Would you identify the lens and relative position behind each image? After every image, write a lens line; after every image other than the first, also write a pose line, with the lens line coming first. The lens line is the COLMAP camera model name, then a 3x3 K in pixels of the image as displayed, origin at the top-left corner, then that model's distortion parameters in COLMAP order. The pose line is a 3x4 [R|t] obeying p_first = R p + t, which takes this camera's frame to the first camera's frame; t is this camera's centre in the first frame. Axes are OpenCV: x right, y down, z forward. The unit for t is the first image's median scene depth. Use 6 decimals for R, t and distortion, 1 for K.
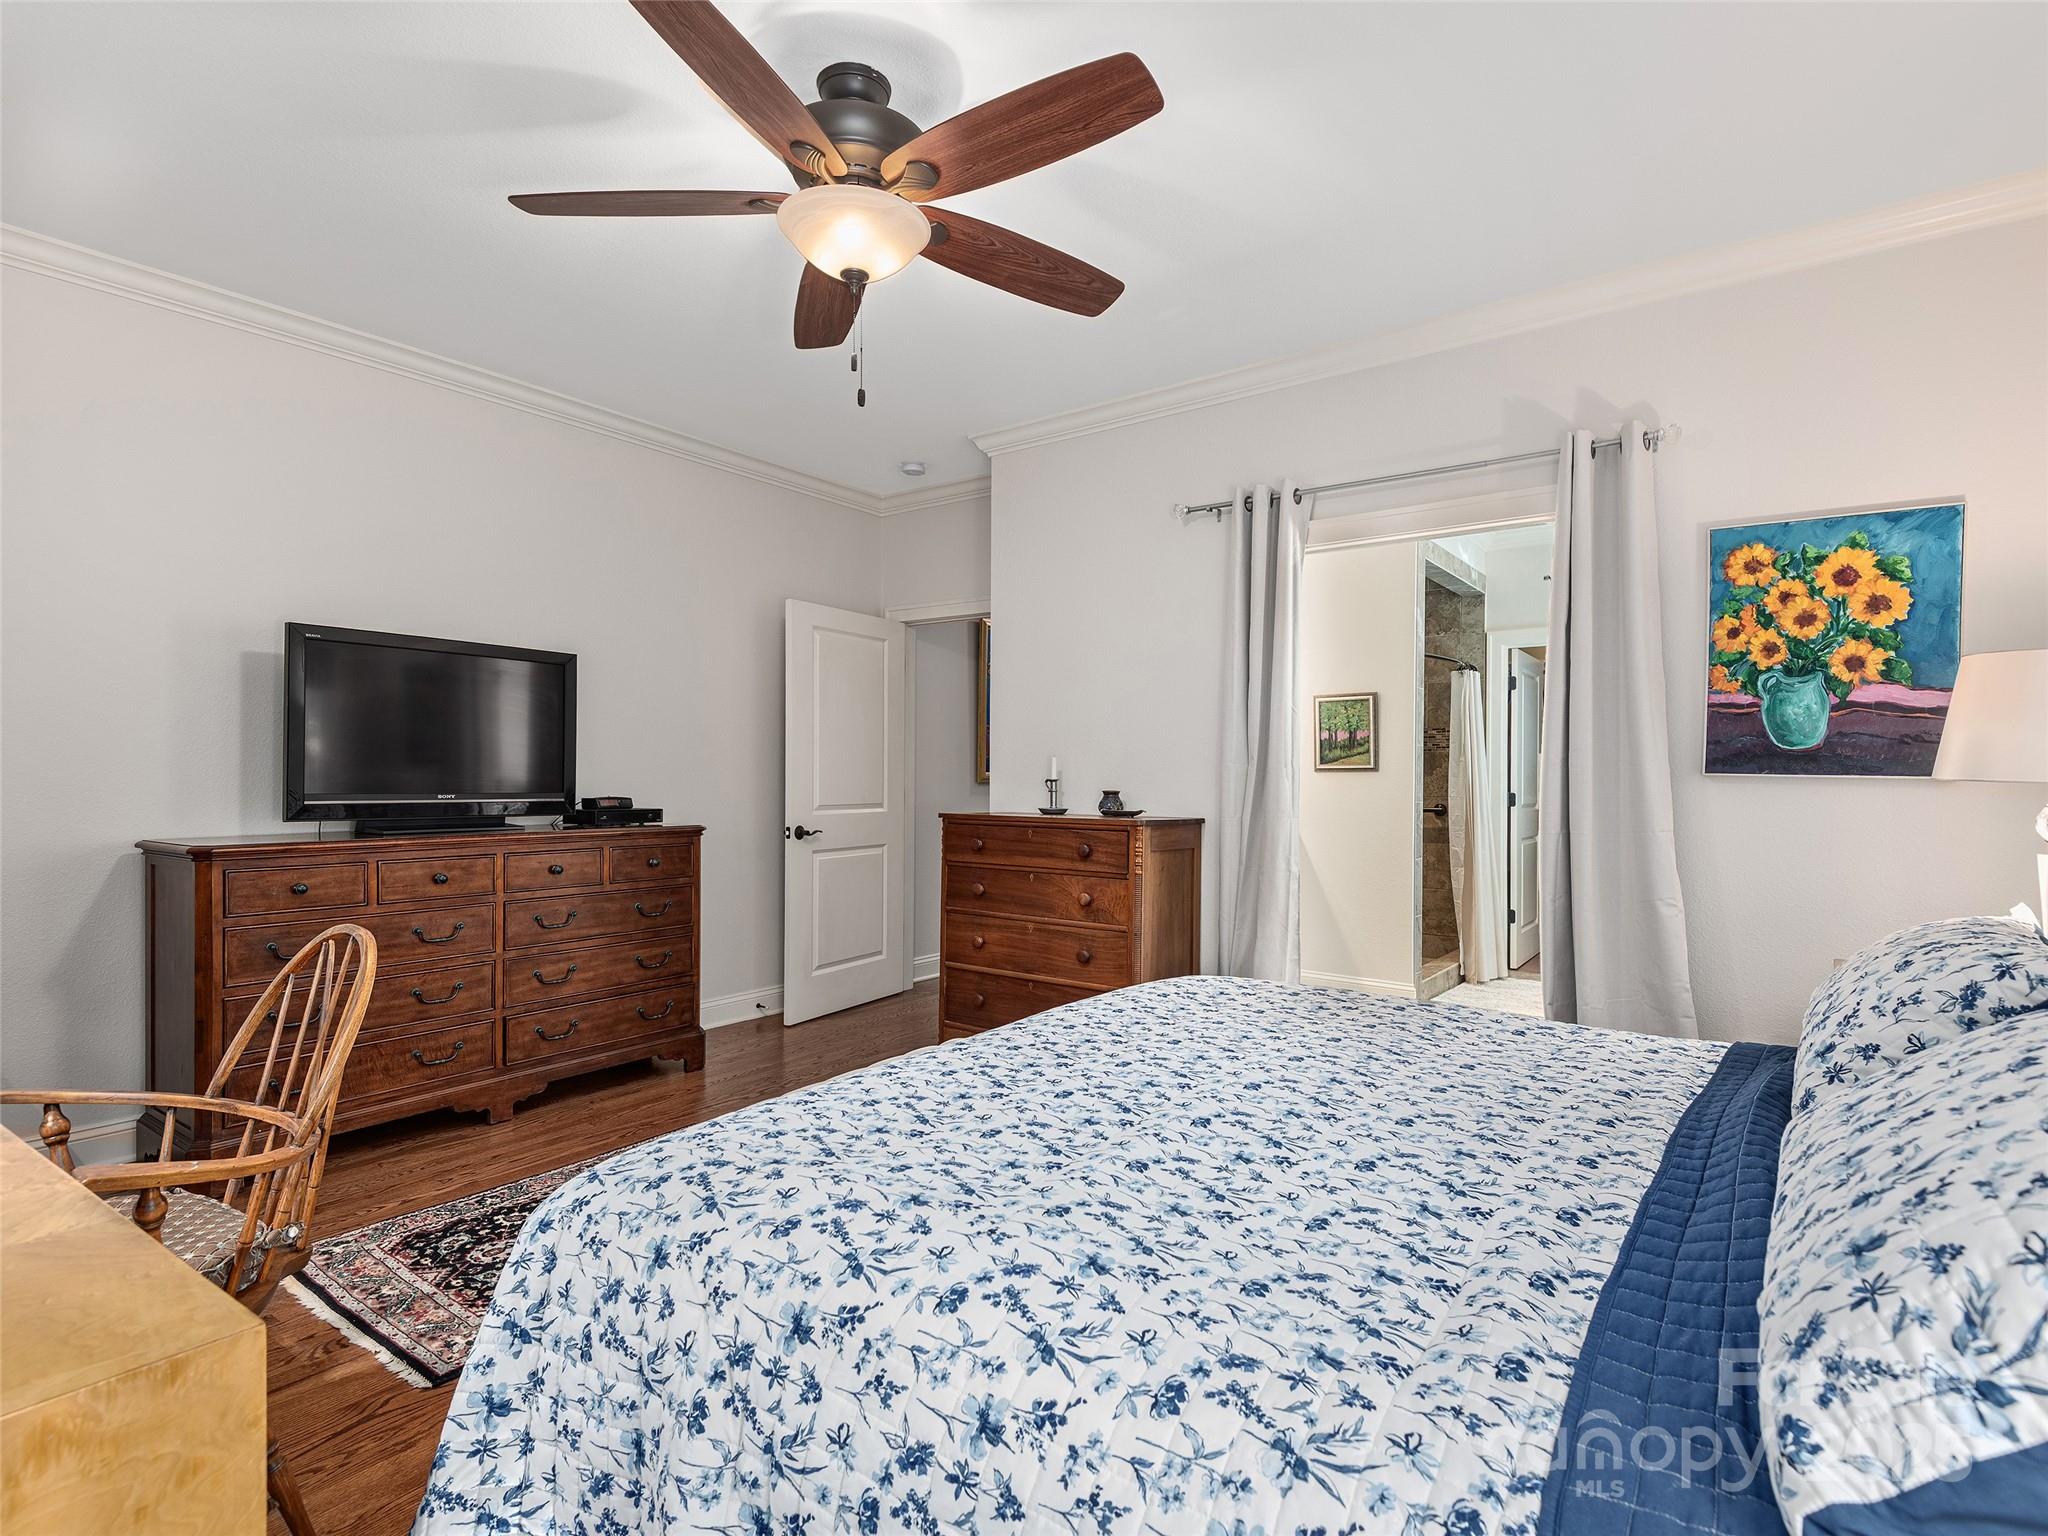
lens RADIAL K [[1057.4, 0, 1022.3], [0, 1057.4, 770.9], [0, 0, 1]] dist [0.018844, -0.012238]
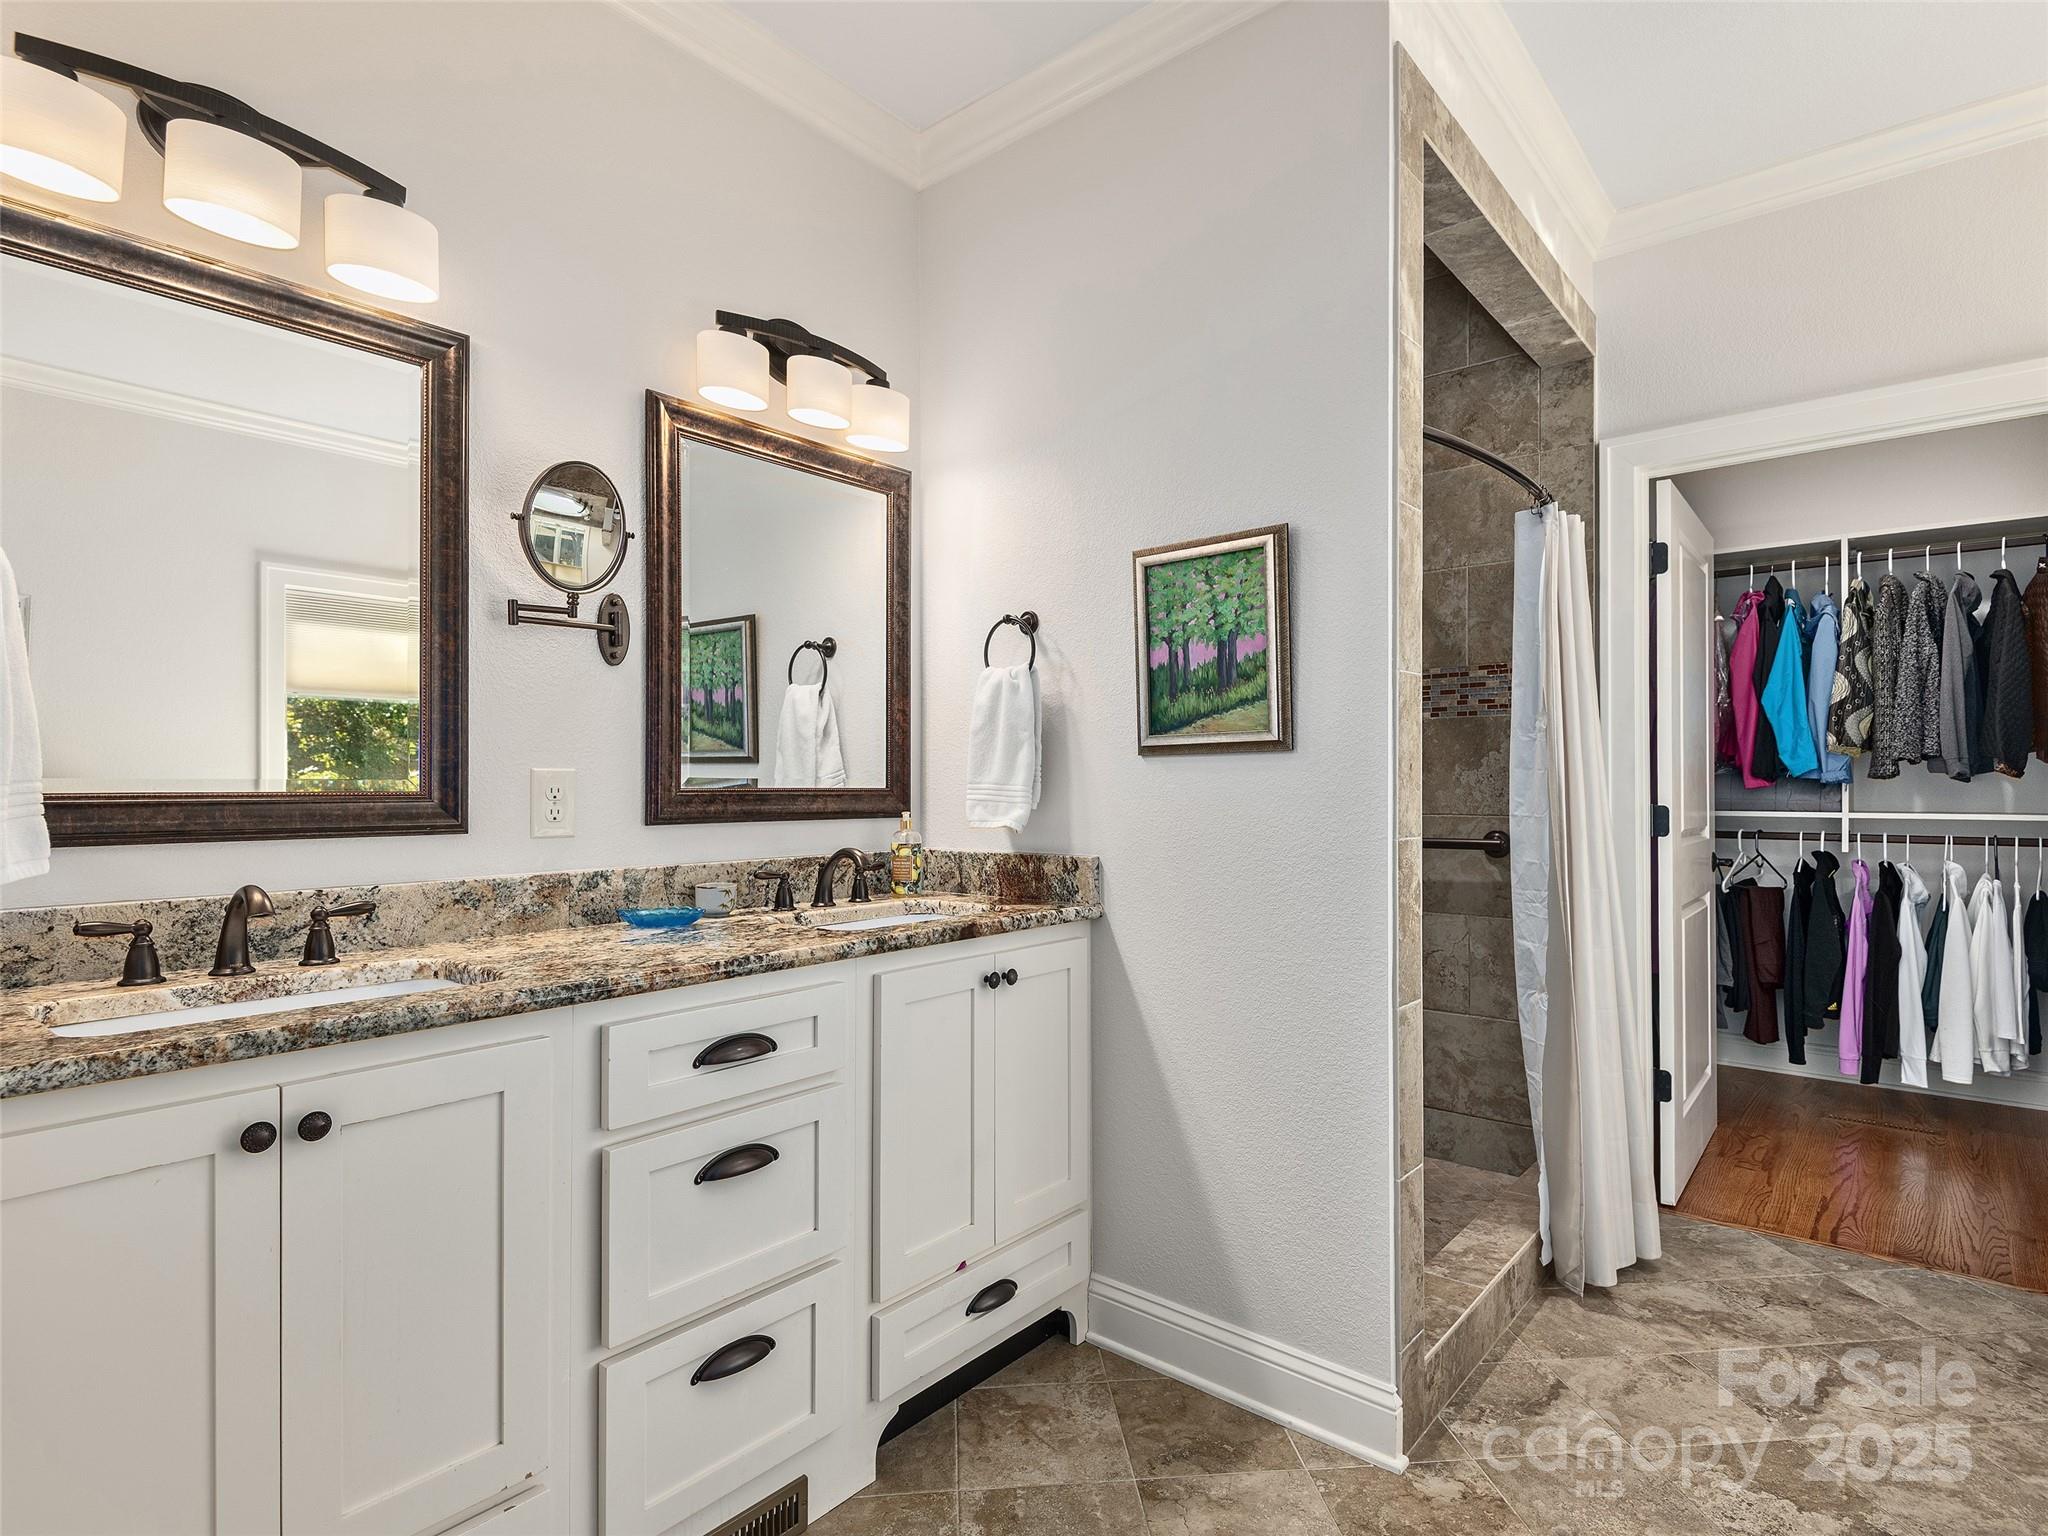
lens RADIAL K [[1057.4, 0, 1027.7], [0, 1057.4, 768.0], [0, 0, 1]] dist [0.018844, -0.012238]
pose [[0.997779, -0.003955, -0.066499, 0.262184], [0.003506, 0.999970, -0.006865, 0.008265], [0.066524, 0.006616, 0.997763, 0.621267]]
